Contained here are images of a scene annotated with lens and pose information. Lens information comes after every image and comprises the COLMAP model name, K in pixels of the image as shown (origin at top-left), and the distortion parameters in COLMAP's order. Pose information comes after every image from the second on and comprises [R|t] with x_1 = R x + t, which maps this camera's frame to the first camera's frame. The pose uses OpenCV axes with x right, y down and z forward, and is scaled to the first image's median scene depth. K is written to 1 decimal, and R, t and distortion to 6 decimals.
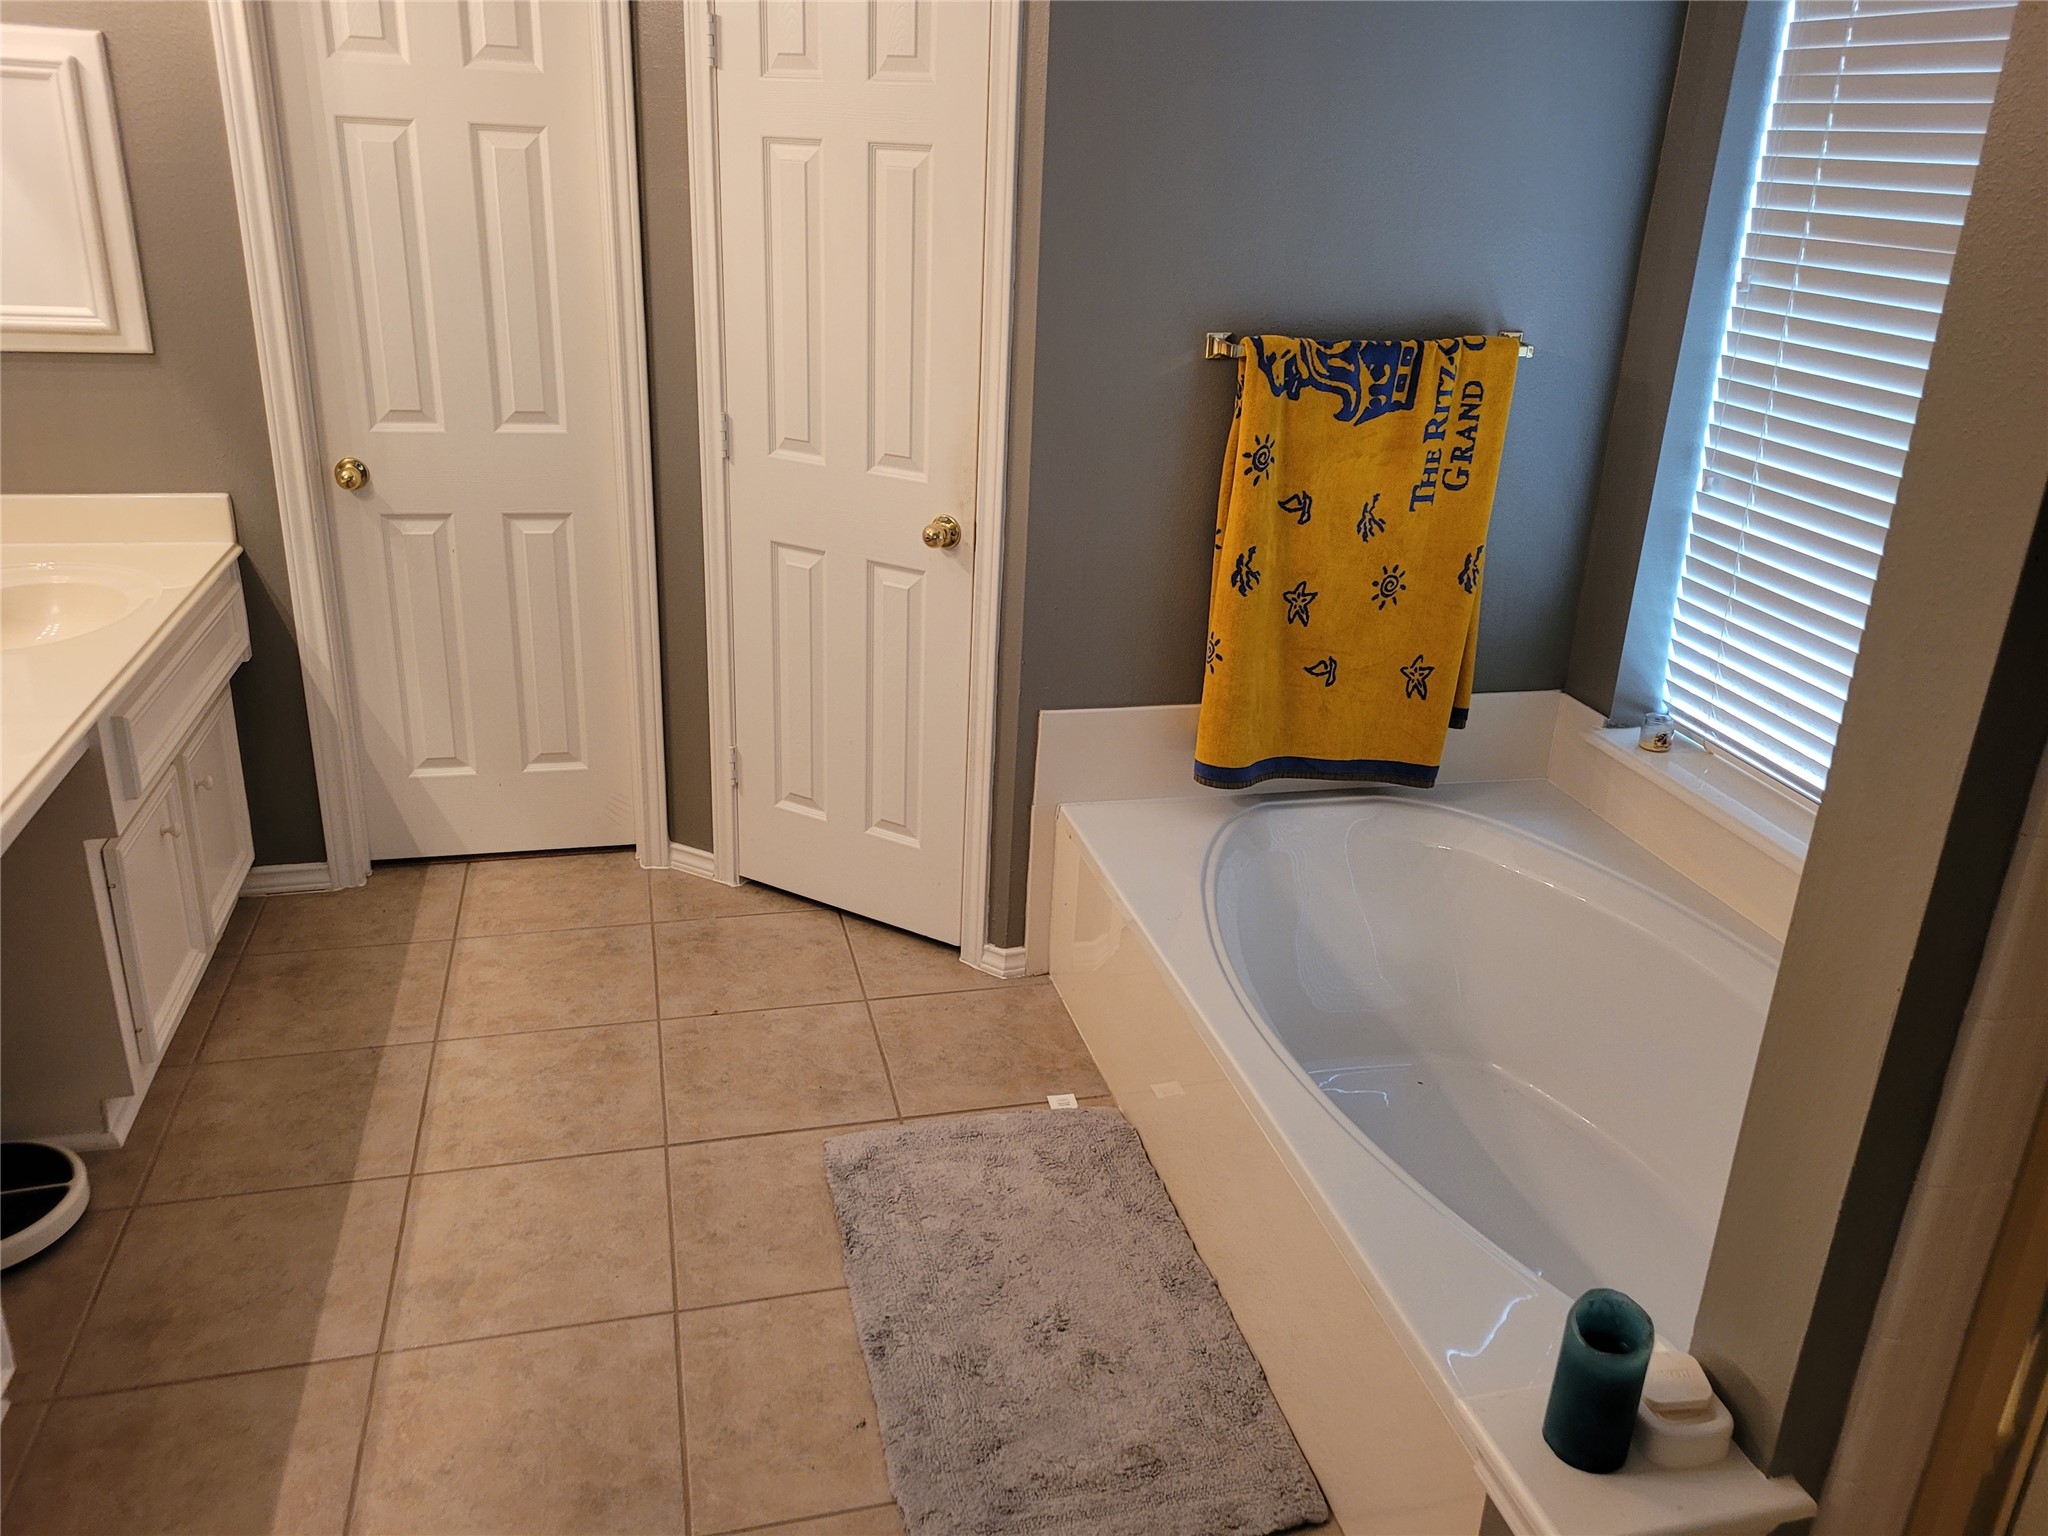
lens RADIAL K [[1532.5, 0, 1001.0], [0, 1532.5, 716.5], [0, 0, 1]] dist [0.060236, -0.049546]
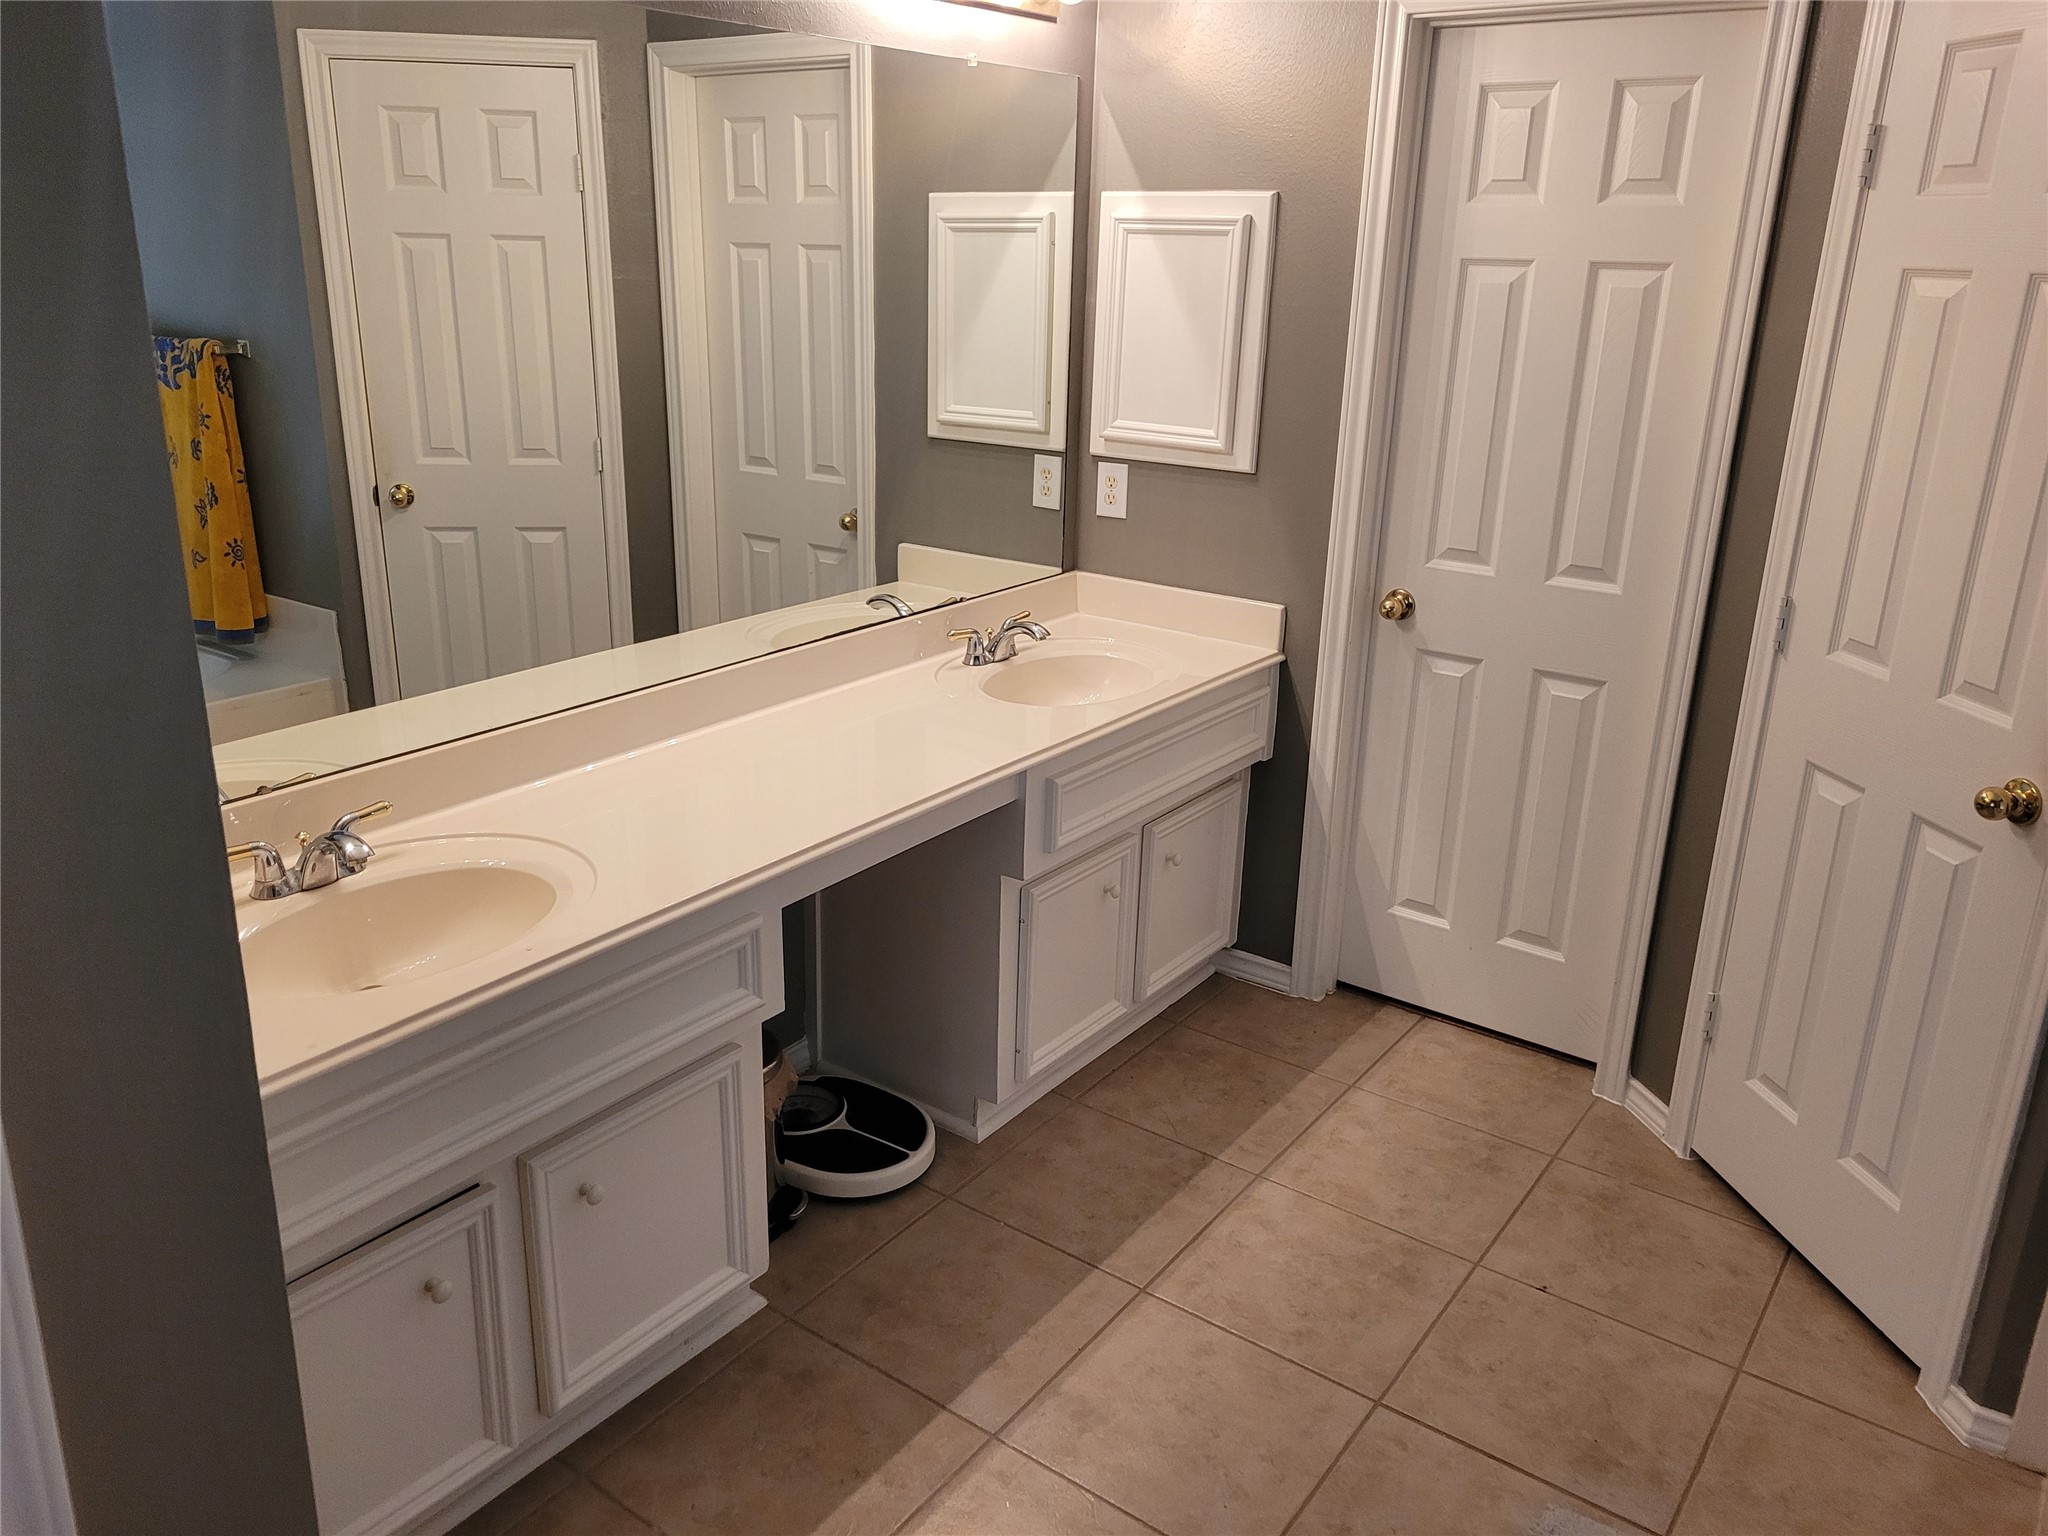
lens RADIAL K [[1532.5, 0, 1001.0], [0, 1532.5, 716.5], [0, 0, 1]] dist [0.060236, -0.049546]
pose [[0.643548, 0.203243, -0.737929, 0.173164], [-0.261738, 0.964415, 0.037361, -0.058208], [0.719263, 0.169101, 0.673844, 0.156662]]
